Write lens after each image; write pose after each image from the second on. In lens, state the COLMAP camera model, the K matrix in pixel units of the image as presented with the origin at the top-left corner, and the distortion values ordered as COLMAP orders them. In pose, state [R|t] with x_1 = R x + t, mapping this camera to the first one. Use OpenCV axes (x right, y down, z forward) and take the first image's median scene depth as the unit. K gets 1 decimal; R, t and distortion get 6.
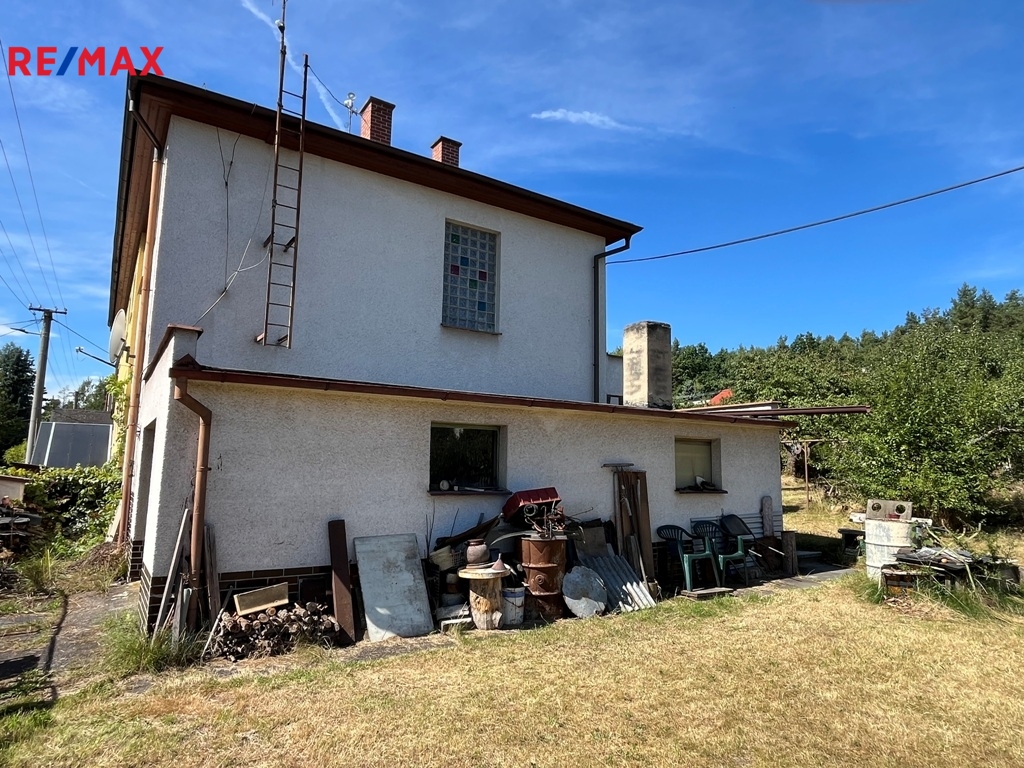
lens RADIAL K [[621.7, 0, 512.0], [0, 621.7, 384.0], [0, 0, 1]] dist [-0.001482, -0.002533]
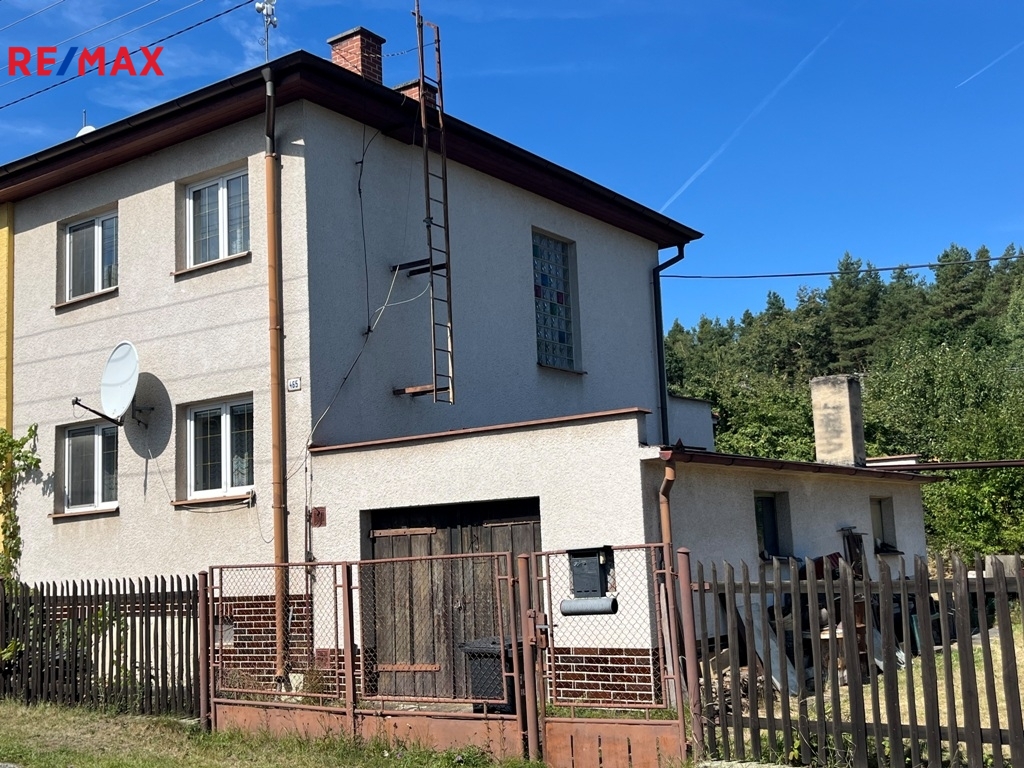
lens RADIAL K [[1150.4, 0, 512.0], [0, 1150.4, 384.0], [0, 0, 1]] dist [0.144764, -0.406546]
pose [[0.926961, -0.001671, 0.375155, -0.773296], [0.006075, 0.999926, -0.010558, -0.061184], [-0.375110, 0.012066, 0.926902, -0.379505]]
